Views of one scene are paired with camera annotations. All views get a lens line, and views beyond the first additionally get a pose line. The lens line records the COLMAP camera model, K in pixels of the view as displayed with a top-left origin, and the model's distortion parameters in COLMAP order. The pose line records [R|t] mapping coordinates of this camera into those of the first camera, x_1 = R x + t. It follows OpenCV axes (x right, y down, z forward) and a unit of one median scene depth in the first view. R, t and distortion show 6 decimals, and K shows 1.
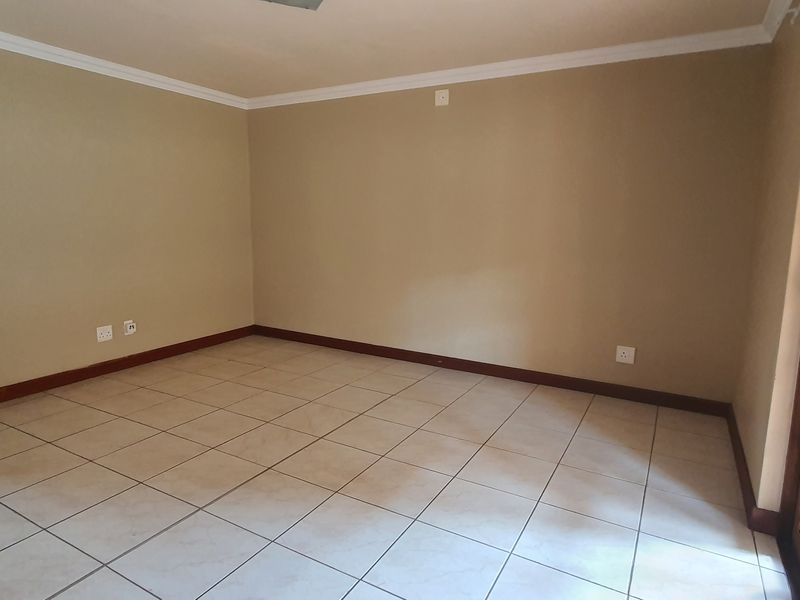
lens RADIAL K [[503.0, 0, 398.8], [0, 503.0, 302.1], [0, 0, 1]] dist [-0.004631, -0.007014]
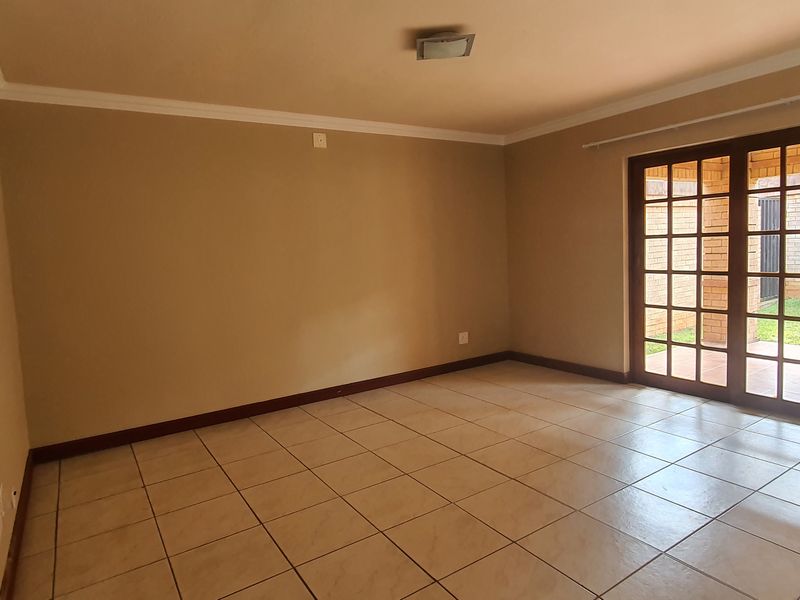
lens RADIAL K [[503.0, 0, 400.1], [0, 503.0, 294.8], [0, 0, 1]] dist [-0.004631, -0.007014]
pose [[0.449408, -0.113727, 0.886058, -0.822008], [0.207888, 0.977947, 0.020081, -0.077033], [-0.868801, 0.175176, 0.463139, 0.427254]]
